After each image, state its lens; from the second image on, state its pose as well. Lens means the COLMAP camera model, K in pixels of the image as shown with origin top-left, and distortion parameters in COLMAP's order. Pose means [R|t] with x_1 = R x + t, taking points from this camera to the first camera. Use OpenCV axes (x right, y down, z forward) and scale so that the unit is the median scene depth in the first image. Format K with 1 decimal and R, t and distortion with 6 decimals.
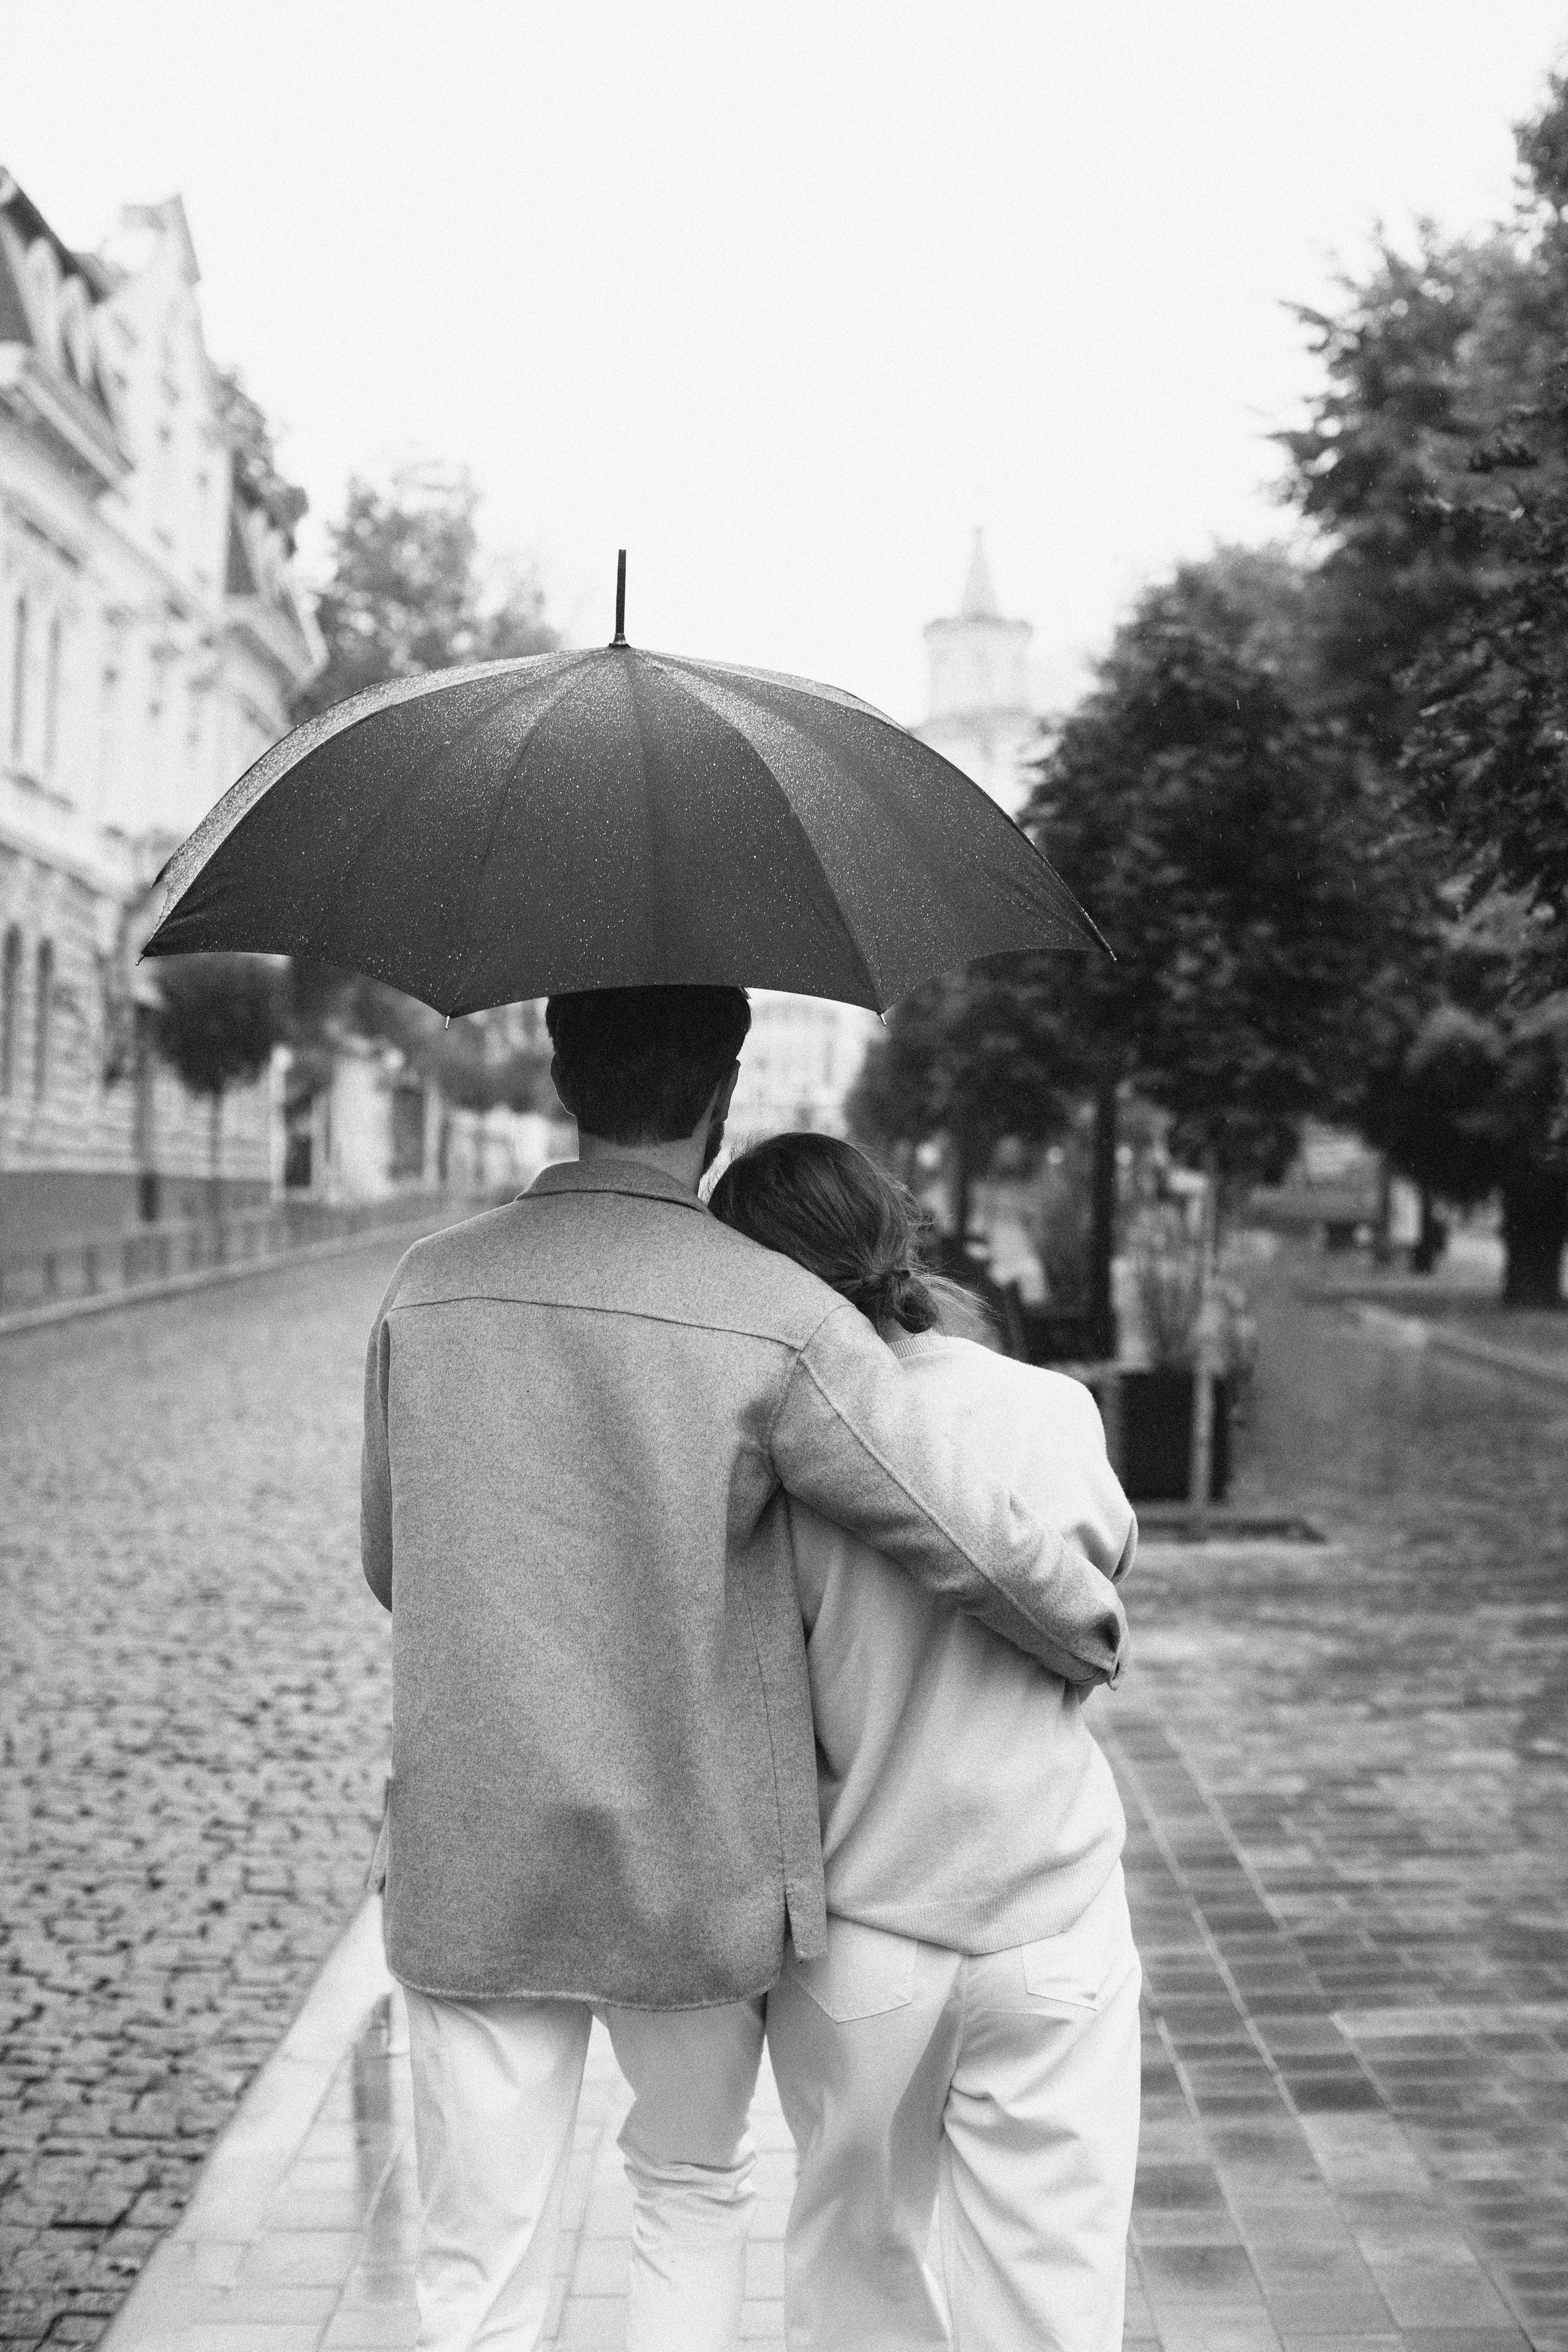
lens RADIAL K [[3328.8, 0, 784.0], [0, 3328.8, 1176.0], [0, 0, 1]] dist [-0.108557, 0.029200]
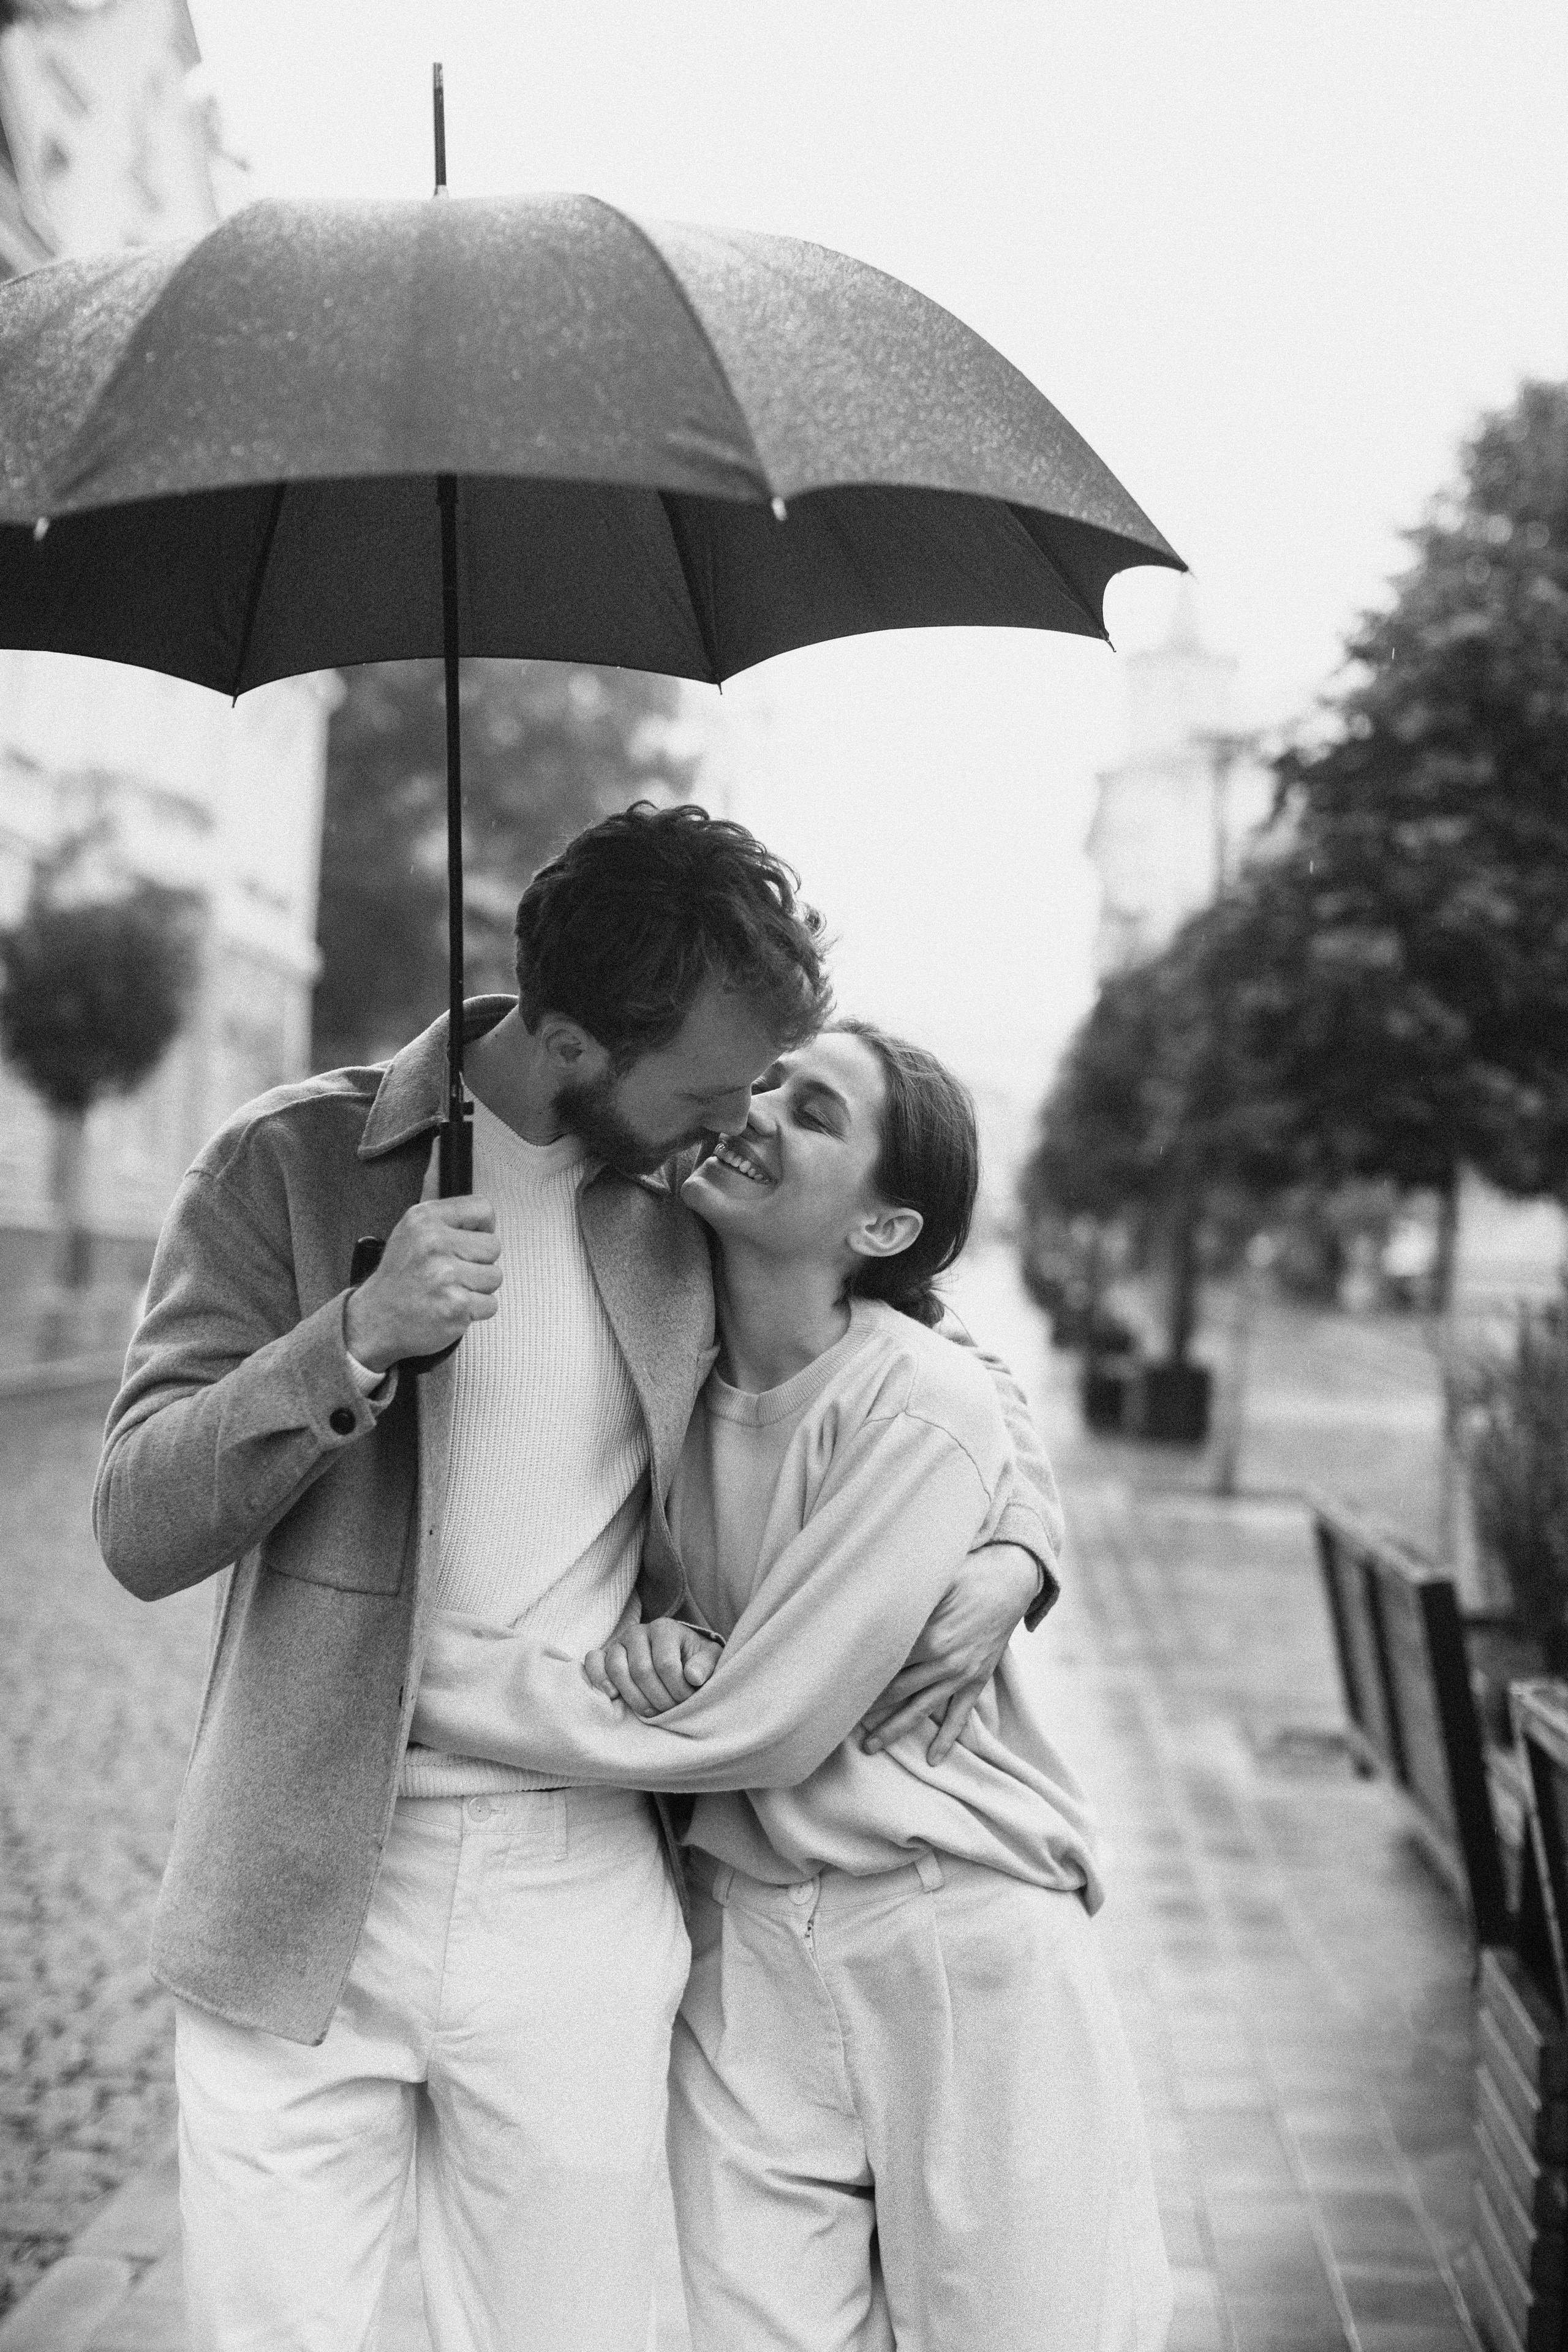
lens RADIAL K [[3328.8, 0, 784.0], [0, 3328.8, 1176.0], [0, 0, 1]] dist [-0.108557, 0.029200]
pose [[0.998028, 0.037347, -0.050446, 0.008512], [-0.038706, 0.998906, -0.026230, 0.001188], [0.049411, 0.028131, 0.998382, 0.330731]]
